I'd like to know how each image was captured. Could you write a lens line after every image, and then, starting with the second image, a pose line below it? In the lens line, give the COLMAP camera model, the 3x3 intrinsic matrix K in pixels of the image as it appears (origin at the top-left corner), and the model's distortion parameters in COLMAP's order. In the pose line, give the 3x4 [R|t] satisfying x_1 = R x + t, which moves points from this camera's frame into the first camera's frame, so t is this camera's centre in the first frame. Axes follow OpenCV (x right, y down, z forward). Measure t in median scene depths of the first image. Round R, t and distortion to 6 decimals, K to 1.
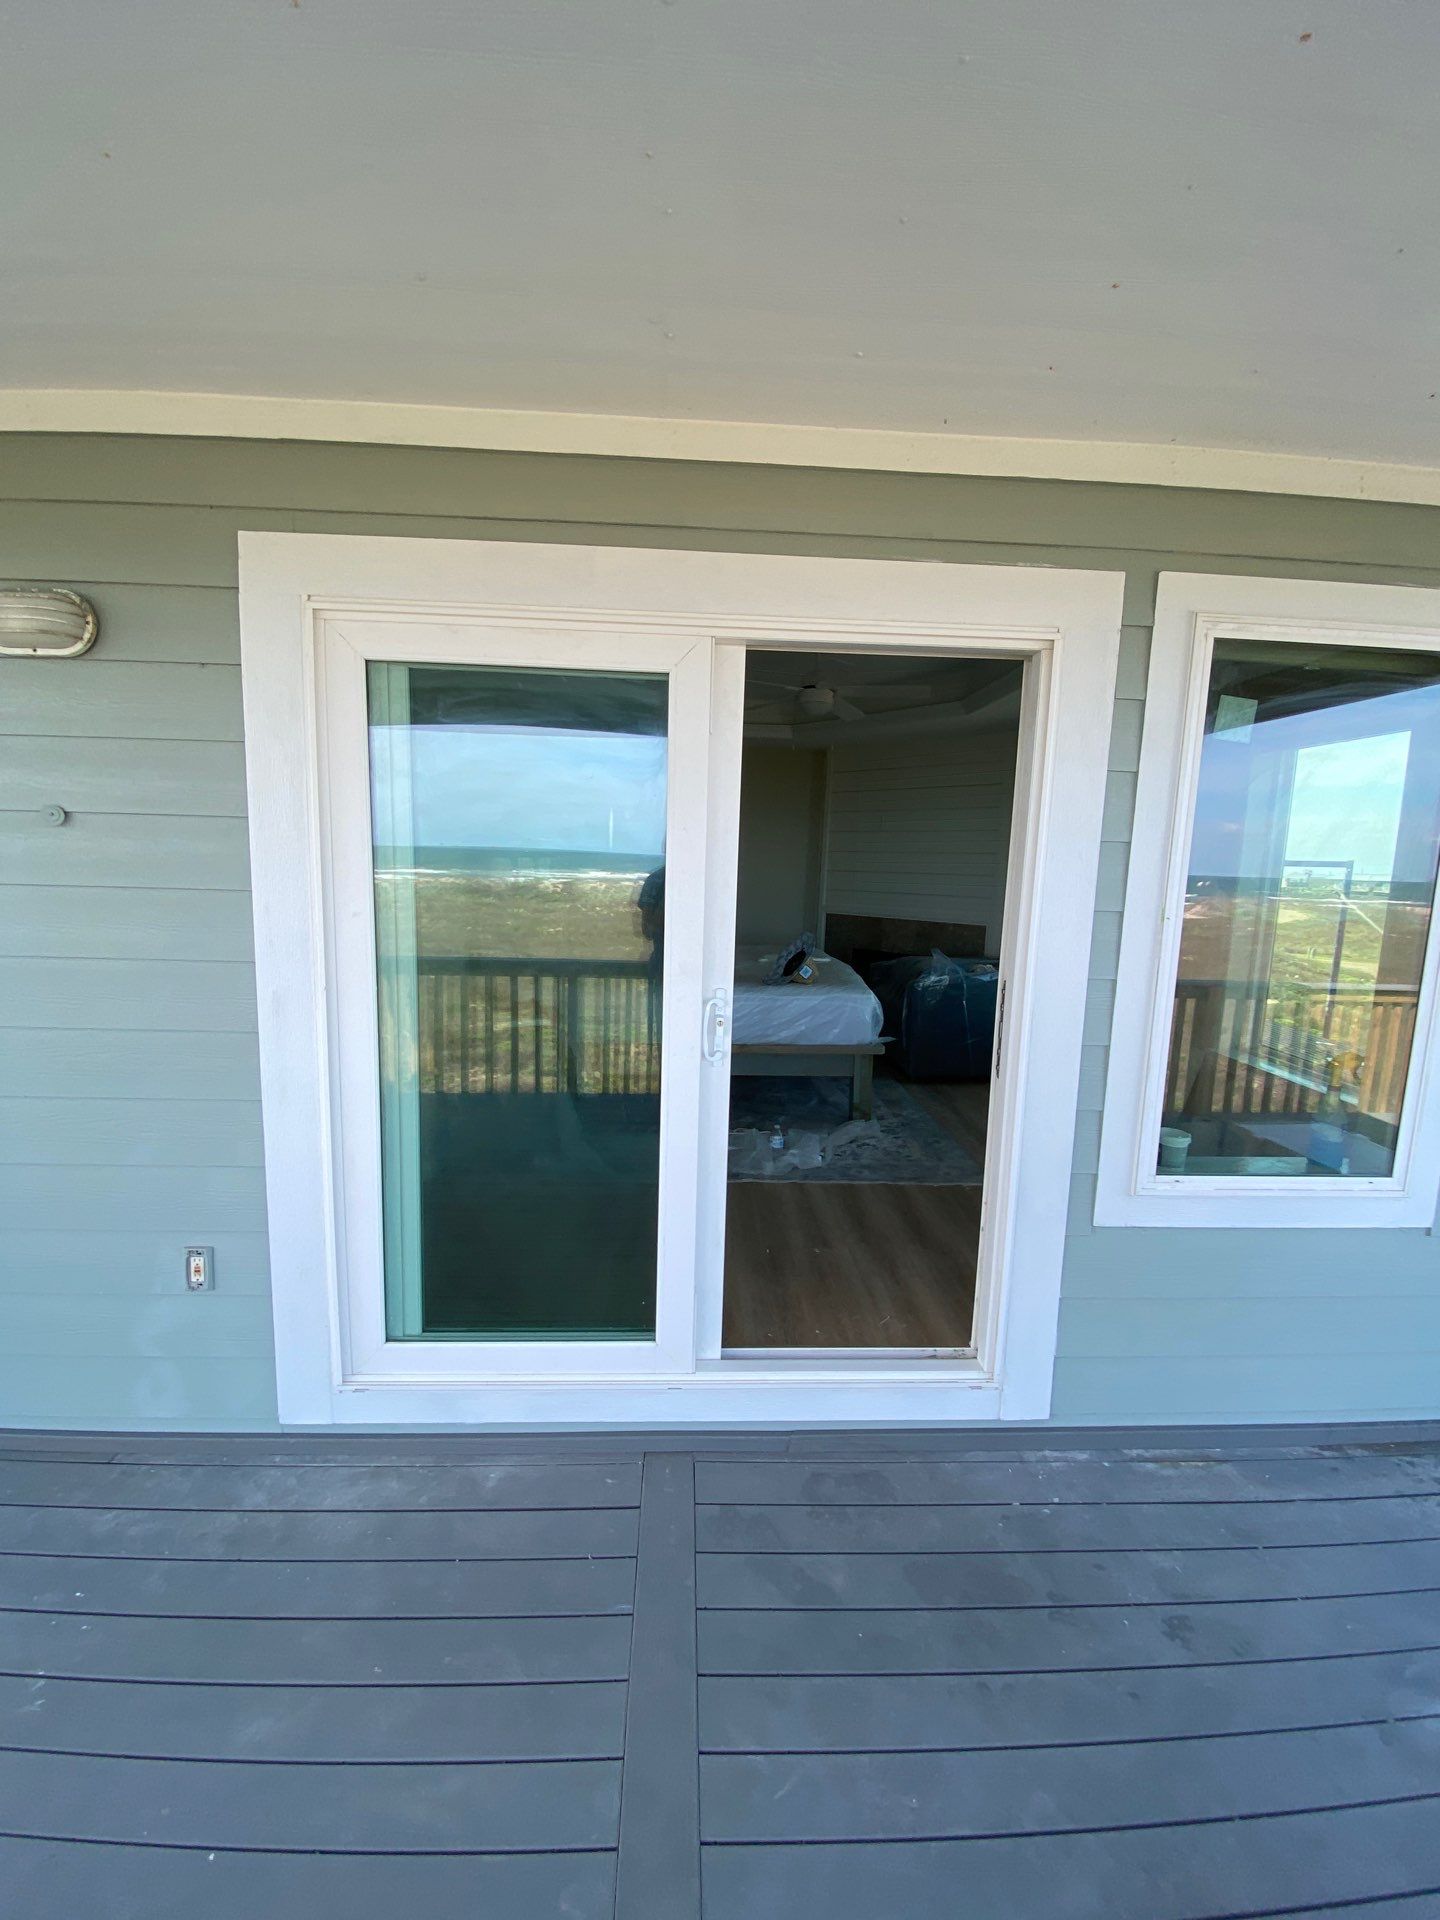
lens RADIAL K [[778.9, 0, 727.3], [0, 778.9, 954.7], [0, 0, 1]] dist [0.008679, -0.013653]
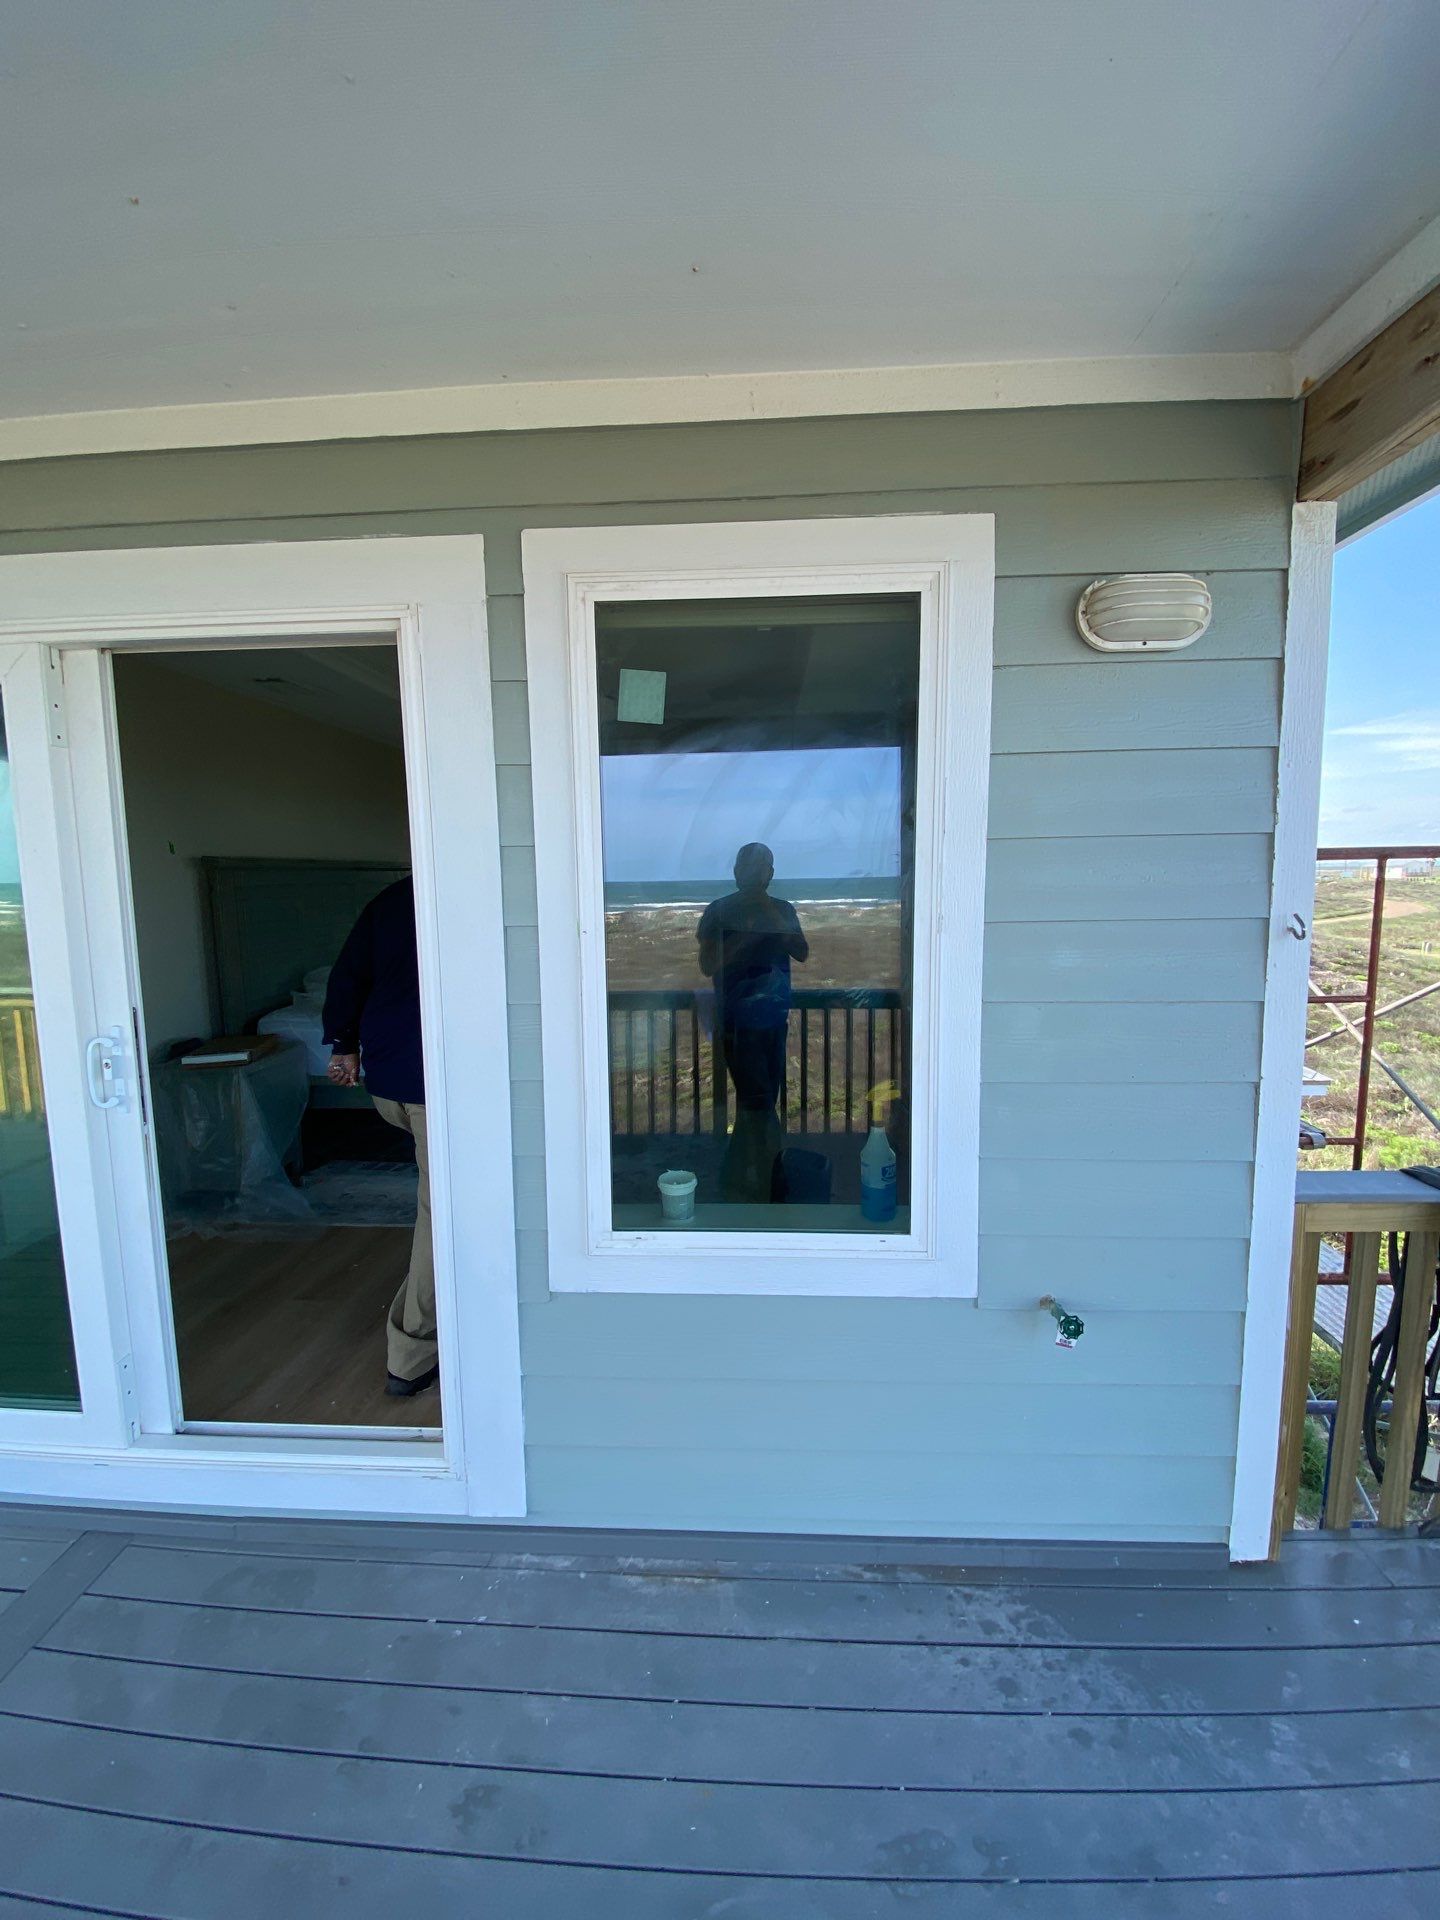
lens RADIAL K [[778.9, 0, 775.5], [0, 778.9, 946.2], [0, 0, 1]] dist [0.008679, -0.013653]
pose [[0.994570, -0.034395, -0.098226, 0.844750], [0.031430, 0.999007, -0.031576, 0.005017], [0.099214, 0.028317, 0.994663, 0.169274]]
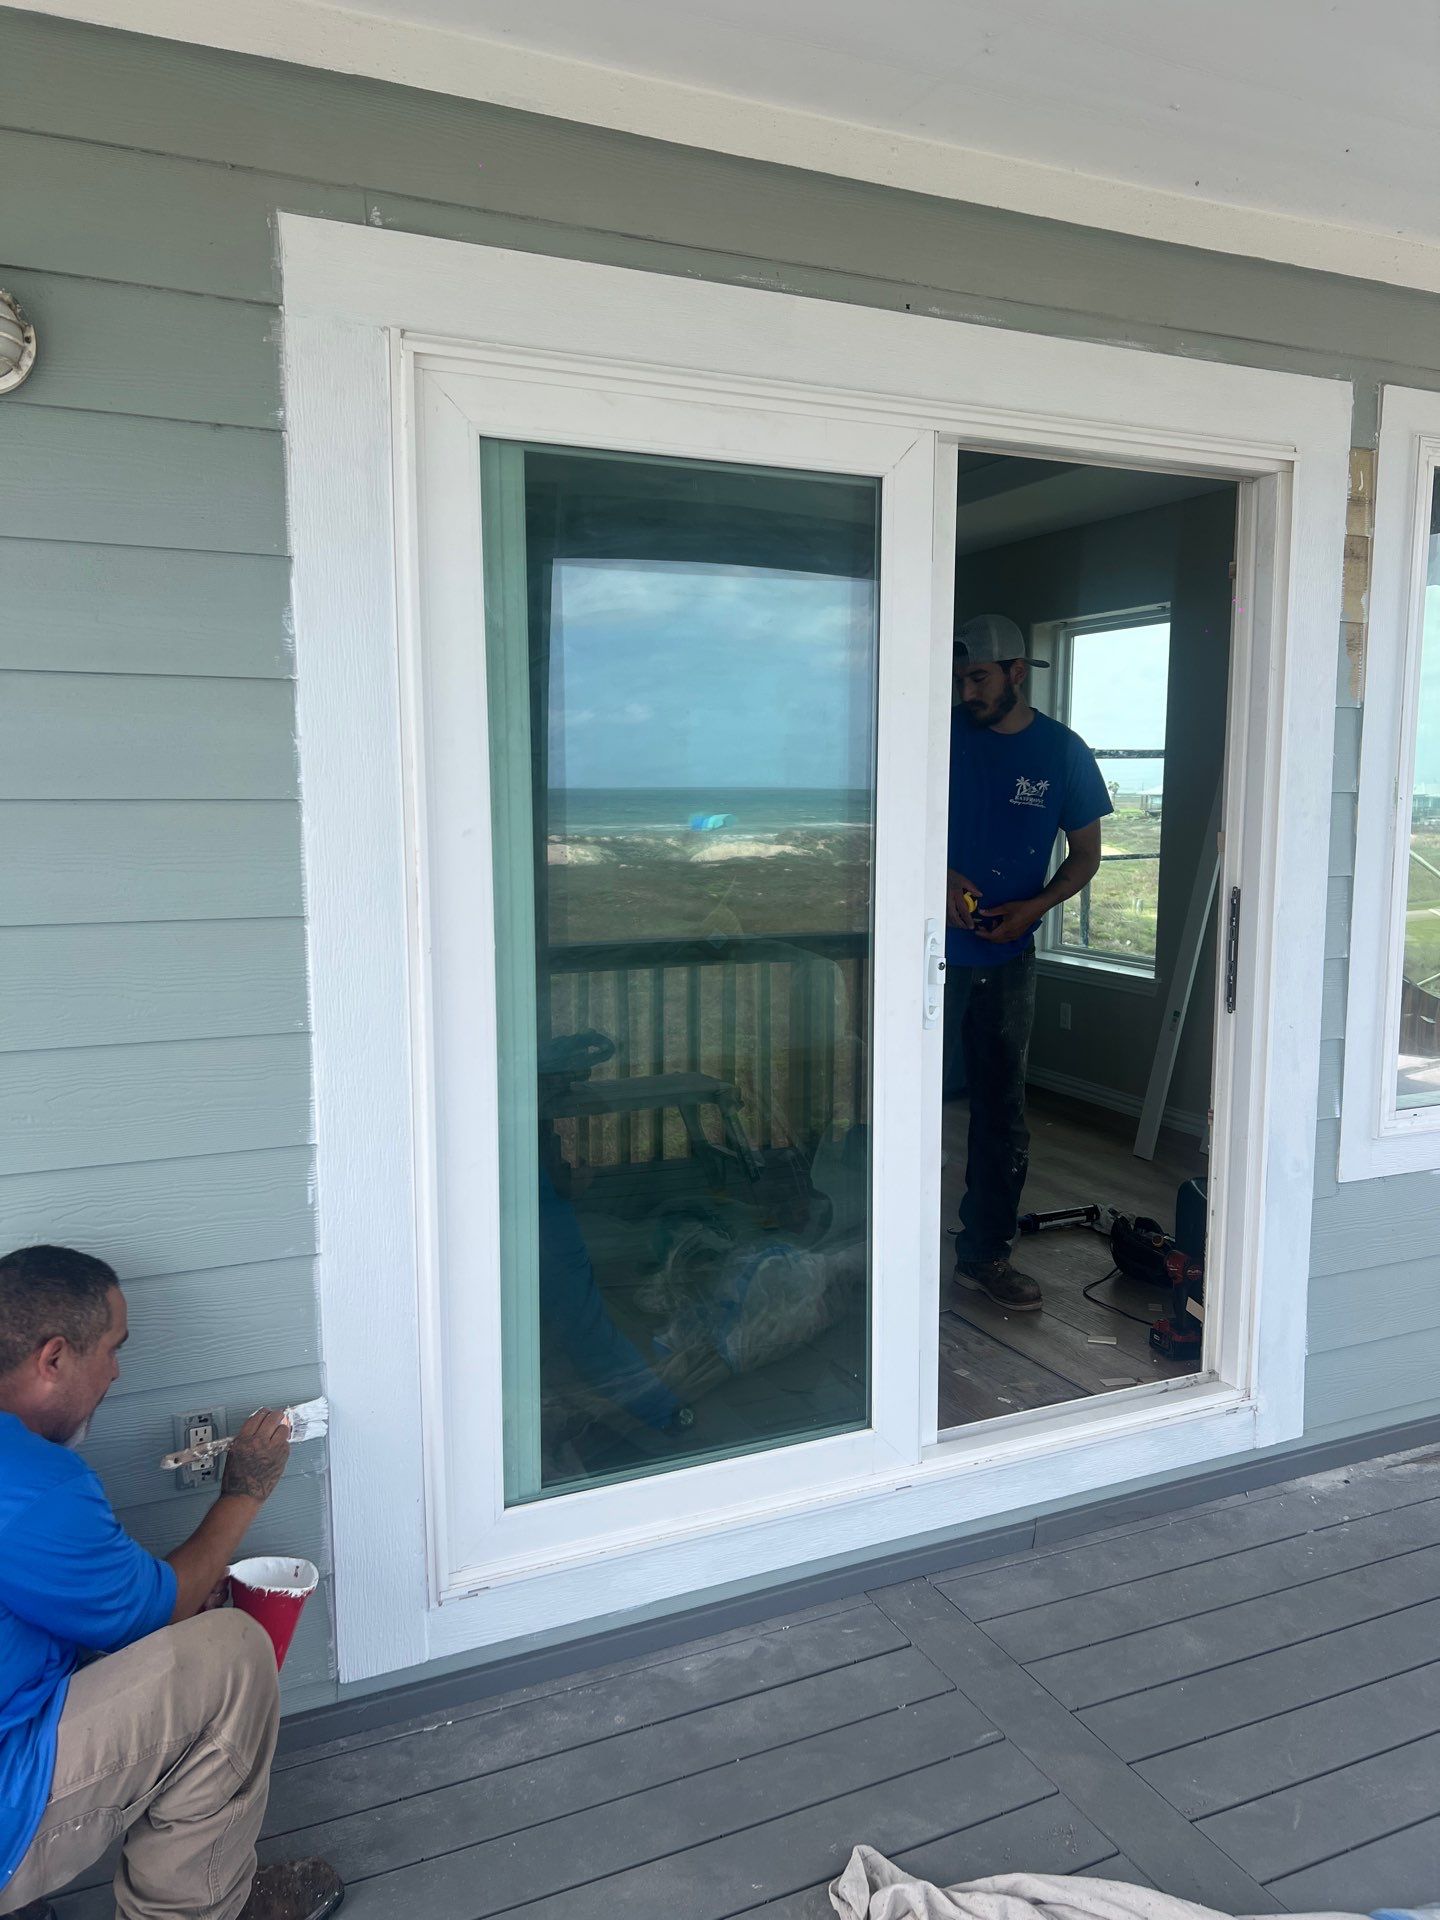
lens RADIAL K [[1452.9, 0, 743.9], [0, 1452.9, 965.5], [0, 0, 1]] dist [0.024722, -0.011795]
pose [[0.922177, -0.076341, 0.379160, -0.683453], [0.075697, 0.996992, 0.016630, 0.051827], [-0.379289, 0.013365, 0.925182, -0.179225]]
